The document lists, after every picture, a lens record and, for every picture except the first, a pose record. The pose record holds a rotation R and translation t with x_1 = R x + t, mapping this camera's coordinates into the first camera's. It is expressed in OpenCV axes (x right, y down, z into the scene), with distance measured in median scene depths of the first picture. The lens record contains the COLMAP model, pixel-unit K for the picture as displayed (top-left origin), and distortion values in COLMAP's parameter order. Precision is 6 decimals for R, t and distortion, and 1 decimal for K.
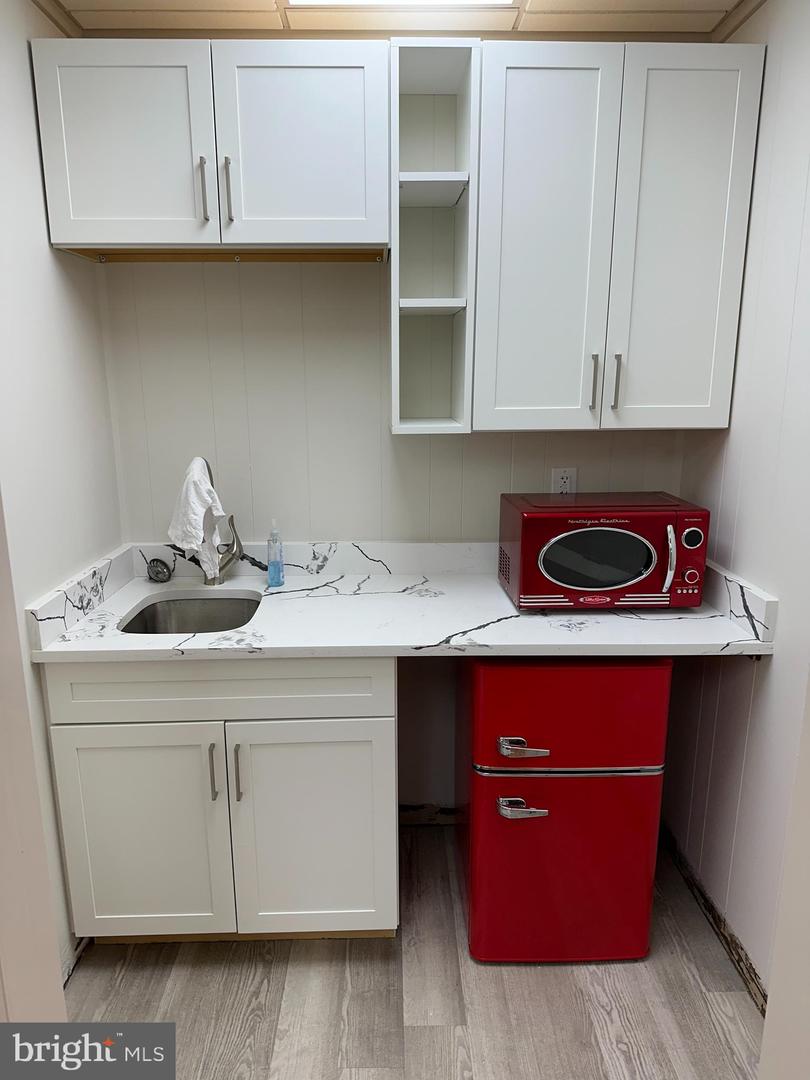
lens RADIAL K [[758.9, 0, 415.0], [0, 758.9, 540.6], [0, 0, 1]] dist [0.045793, -0.060199]
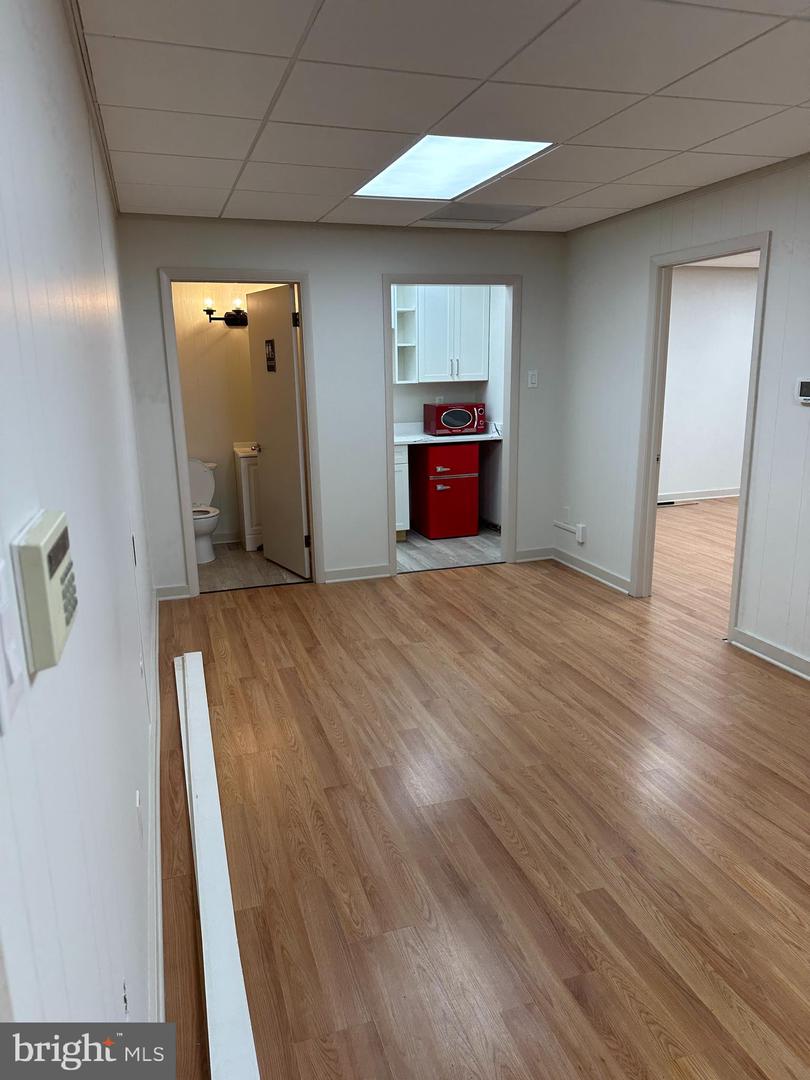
lens RADIAL K [[758.9, 0, 407.2], [0, 758.9, 538.9], [0, 0, 1]] dist [0.045793, -0.060199]
pose [[0.953764, -0.077598, 0.290367, -1.081905], [0.076164, 0.996963, 0.016257, 0.526486], [-0.290747, 0.006610, 0.956777, -2.378828]]
